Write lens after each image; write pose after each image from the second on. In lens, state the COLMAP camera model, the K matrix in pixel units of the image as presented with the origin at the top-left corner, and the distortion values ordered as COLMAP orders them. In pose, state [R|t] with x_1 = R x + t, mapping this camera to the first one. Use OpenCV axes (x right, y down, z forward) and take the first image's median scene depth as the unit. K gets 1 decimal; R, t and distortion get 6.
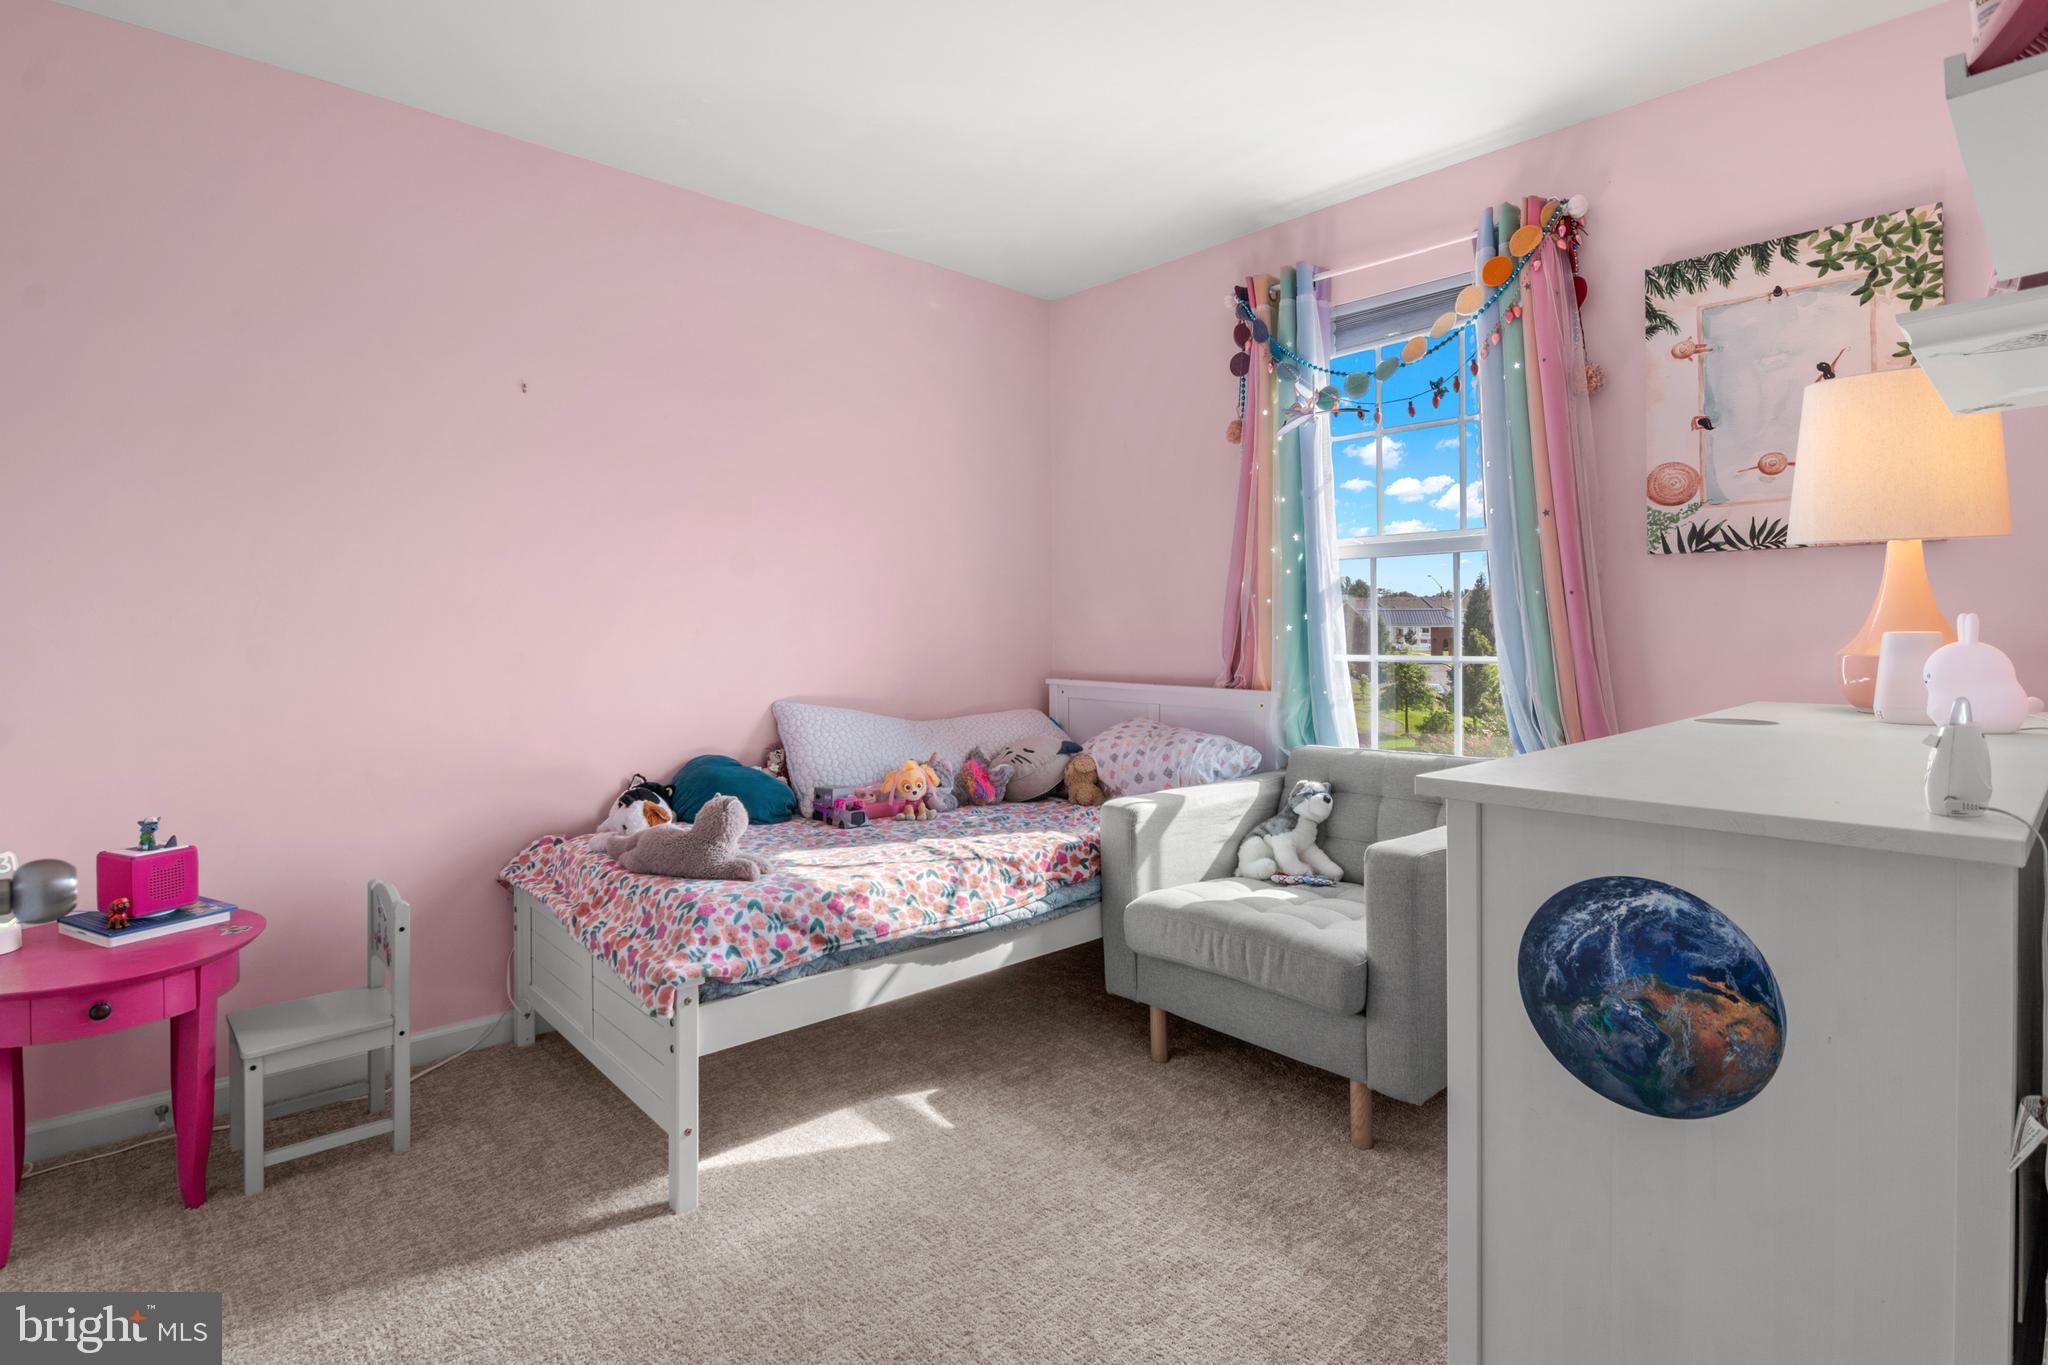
lens RADIAL K [[1027.5, 0, 1026.5], [0, 1027.5, 597.3], [0, 0, 1]] dist [-0.005002, -0.005986]
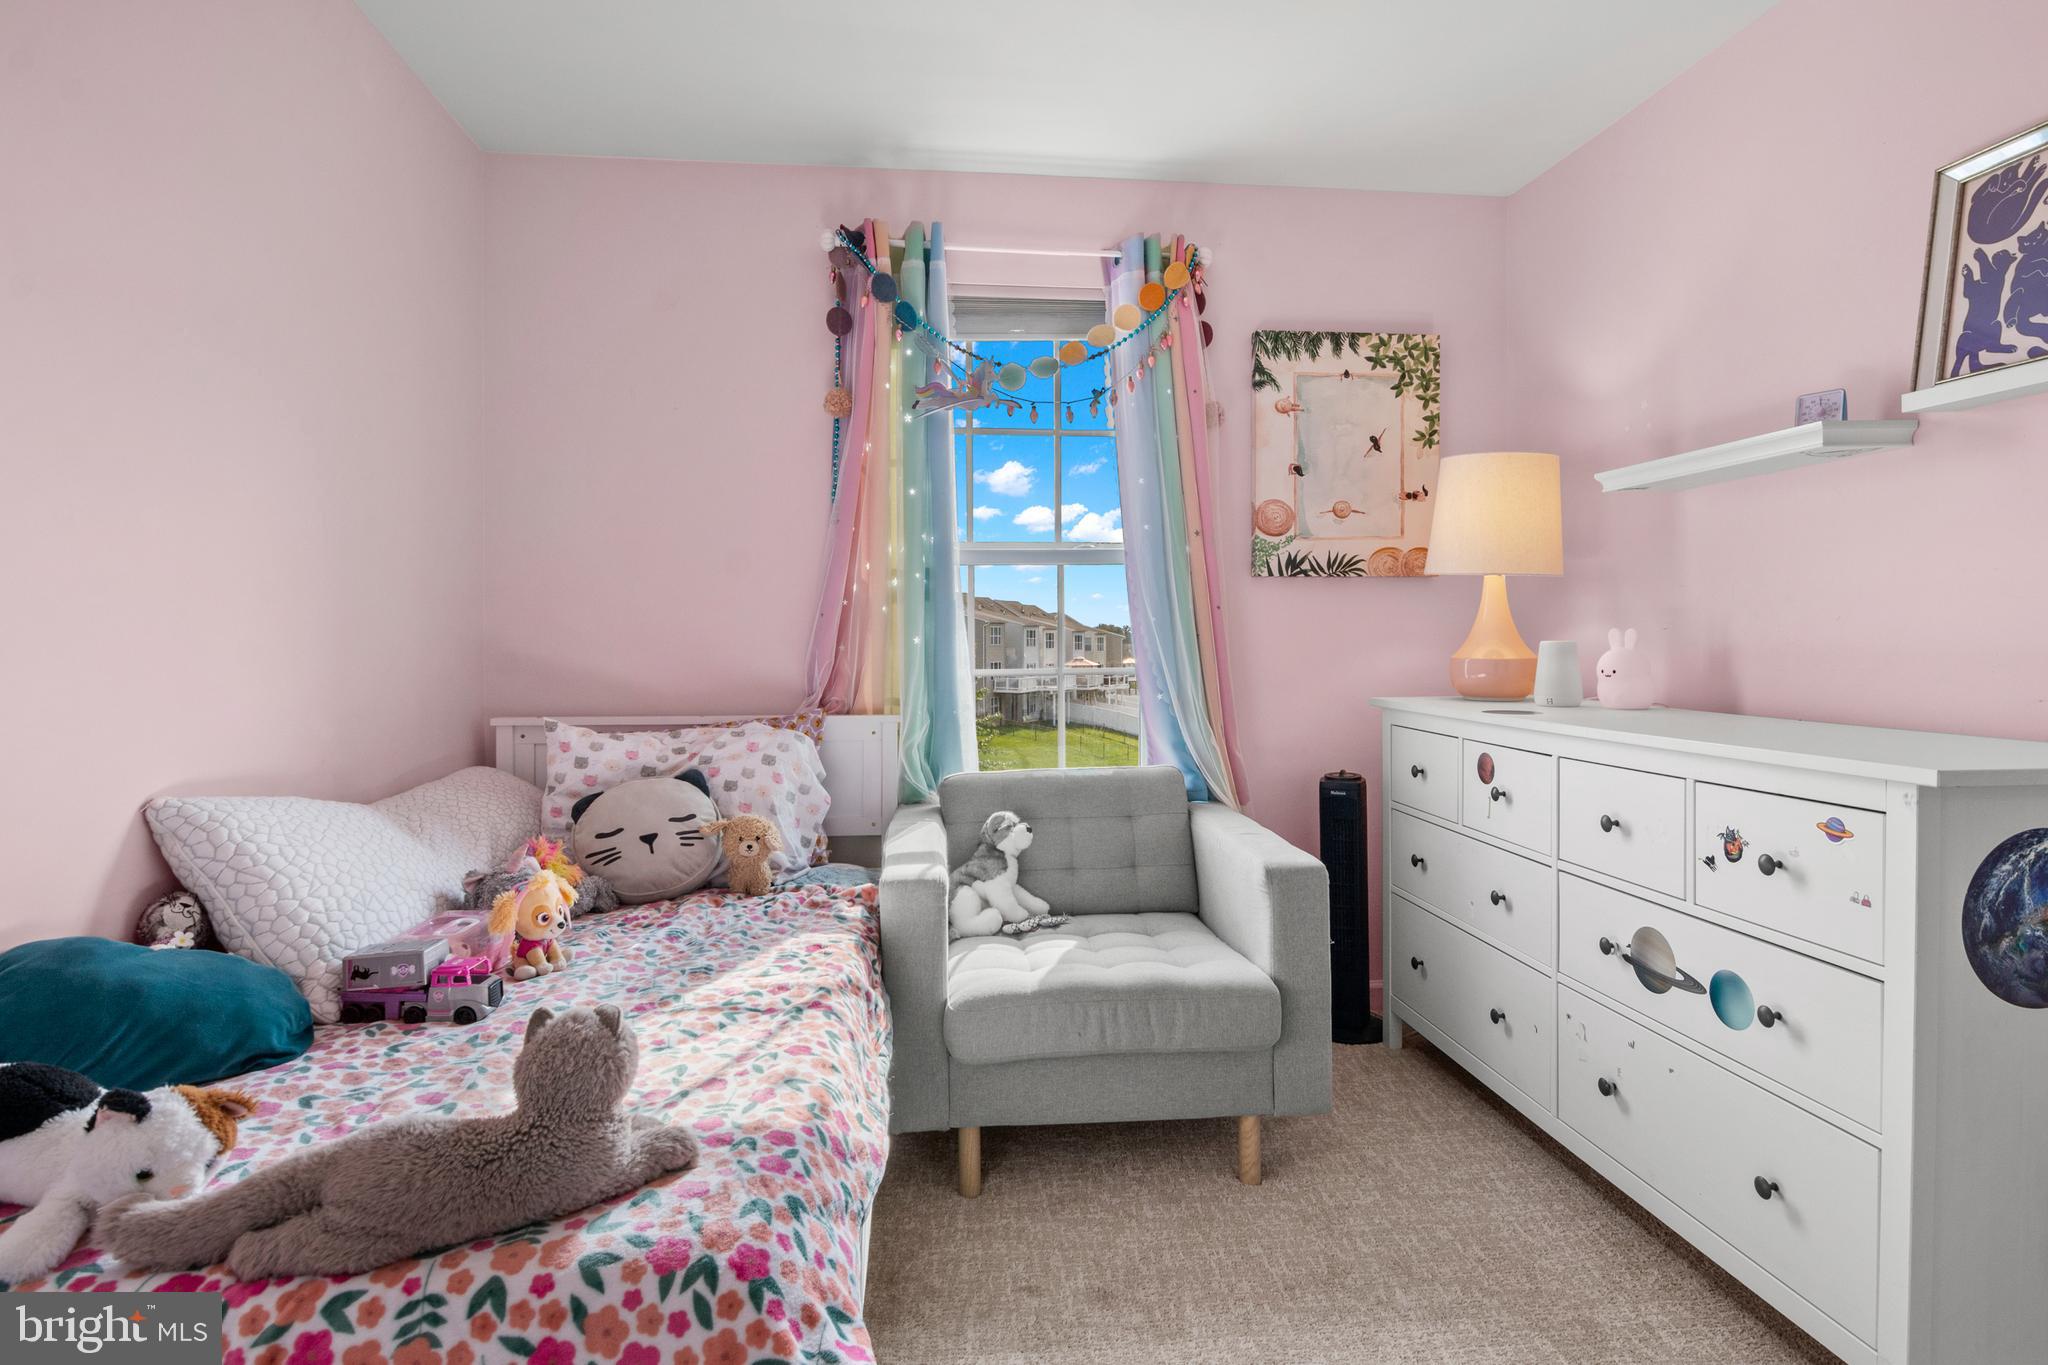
lens RADIAL K [[1034.1, 0, 1025.3], [0, 1034.1, 623.0], [0, 0, 1]] dist [-0.000533, -0.008421]
pose [[0.594356, 0.012926, 0.804098, -0.512774], [-0.020936, 0.999781, -0.000596, 0.017883], [-0.803929, -0.016480, 0.594497, 0.536786]]
